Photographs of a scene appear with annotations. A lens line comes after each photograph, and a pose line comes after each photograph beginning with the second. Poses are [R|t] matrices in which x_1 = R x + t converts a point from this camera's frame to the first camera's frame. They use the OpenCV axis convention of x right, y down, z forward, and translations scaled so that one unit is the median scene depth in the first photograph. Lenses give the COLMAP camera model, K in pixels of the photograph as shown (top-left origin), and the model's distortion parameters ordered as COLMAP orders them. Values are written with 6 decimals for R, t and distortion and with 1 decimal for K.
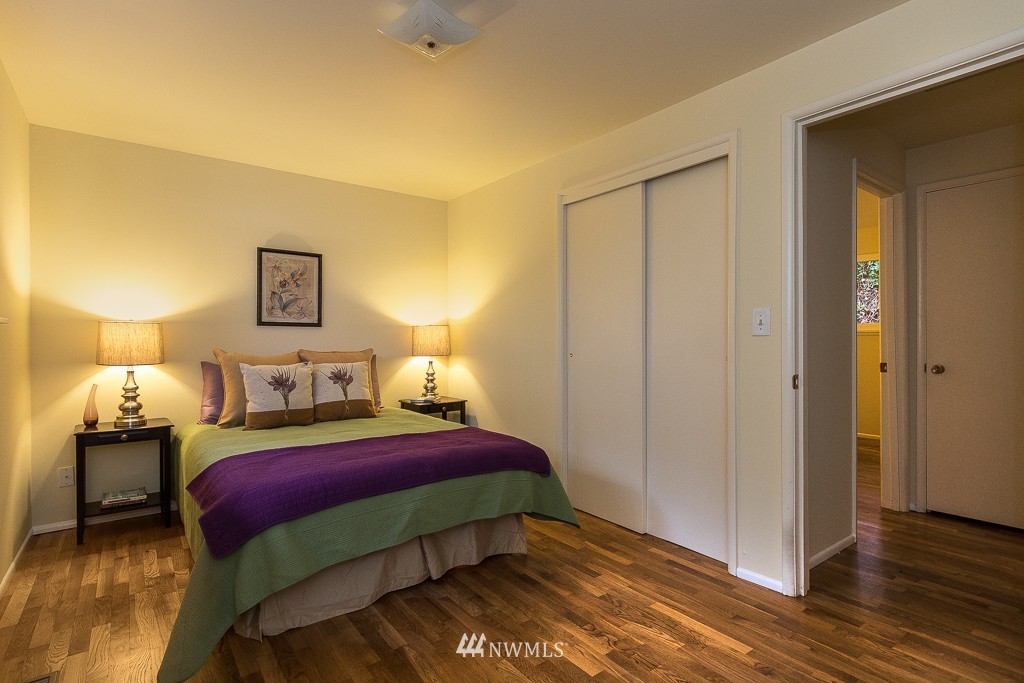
lens RADIAL K [[501.2, 0, 508.4], [0, 501.2, 353.3], [0, 0, 1]] dist [-0.000267, -0.000046]
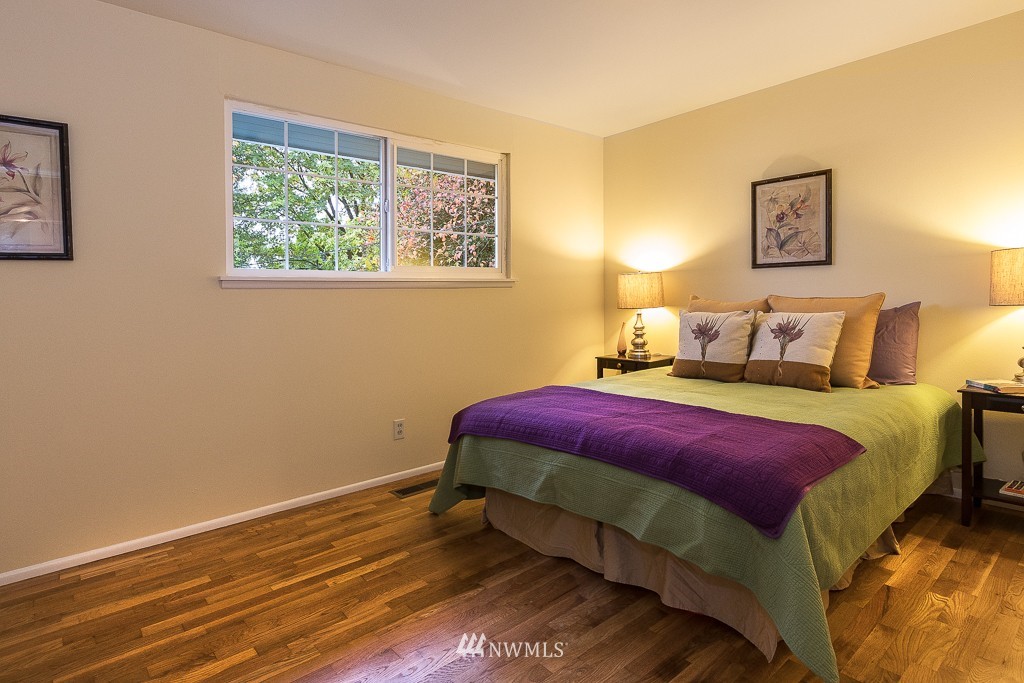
lens RADIAL K [[542.4, 0, 509.9], [0, 542.4, 303.5], [0, 0, 1]] dist [0.000769, 0.000037]
pose [[0.061008, 0.014895, -0.998026, 0.455512], [0.003929, 0.999877, 0.015163, -0.008516], [0.998130, -0.004846, 0.060942, 0.498977]]
